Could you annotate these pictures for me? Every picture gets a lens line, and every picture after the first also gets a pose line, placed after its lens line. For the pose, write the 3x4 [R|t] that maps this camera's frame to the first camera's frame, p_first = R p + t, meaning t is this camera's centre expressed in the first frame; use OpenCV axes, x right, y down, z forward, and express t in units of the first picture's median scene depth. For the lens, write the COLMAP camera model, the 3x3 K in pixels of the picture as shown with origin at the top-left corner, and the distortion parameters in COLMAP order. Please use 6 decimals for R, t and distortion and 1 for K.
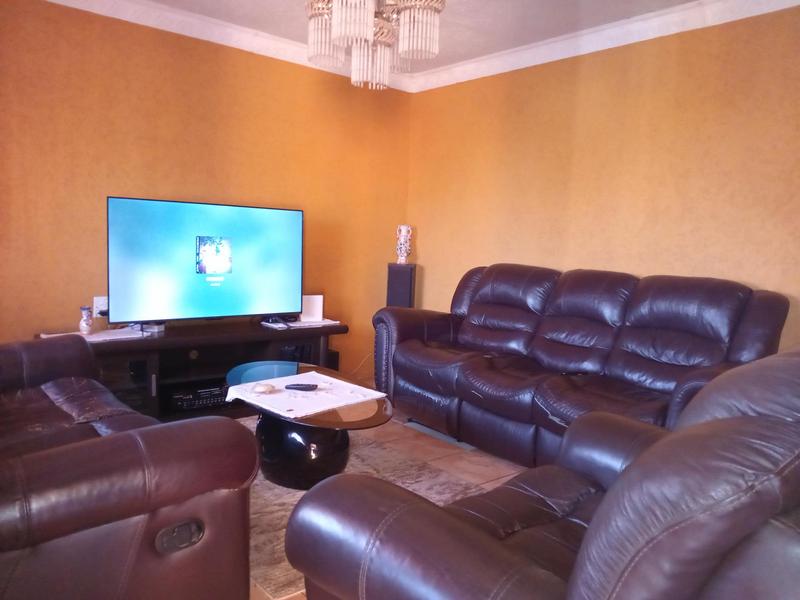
lens RADIAL K [[607.8, 0, 400.0], [0, 607.8, 300.0], [0, 0, 1]] dist [0.102222, -0.202398]
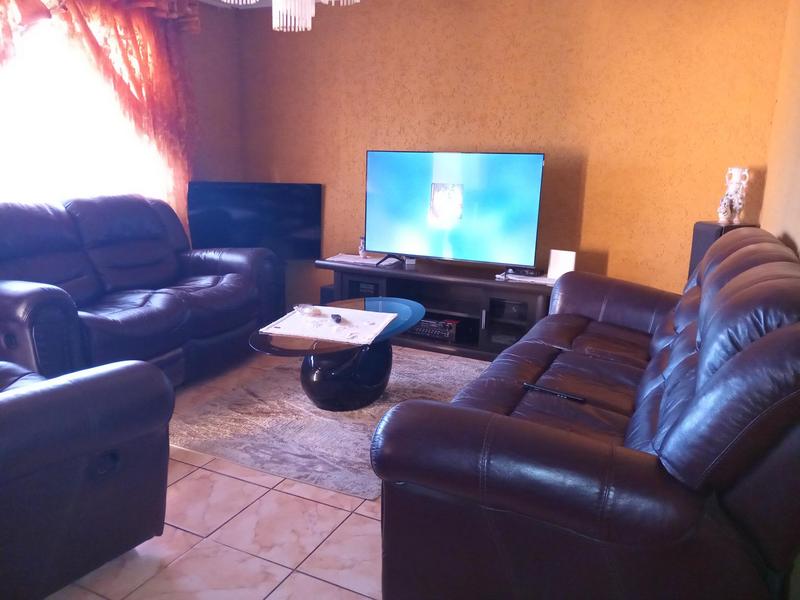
lens RADIAL K [[607.8, 0, 400.0], [0, 607.8, 300.0], [0, 0, 1]] dist [0.102222, -0.202398]
pose [[0.380425, 0.175750, -0.907959, 0.676049], [-0.105375, 0.983620, 0.146244, -0.050475], [0.918789, 0.040041, 0.392713, 0.519234]]
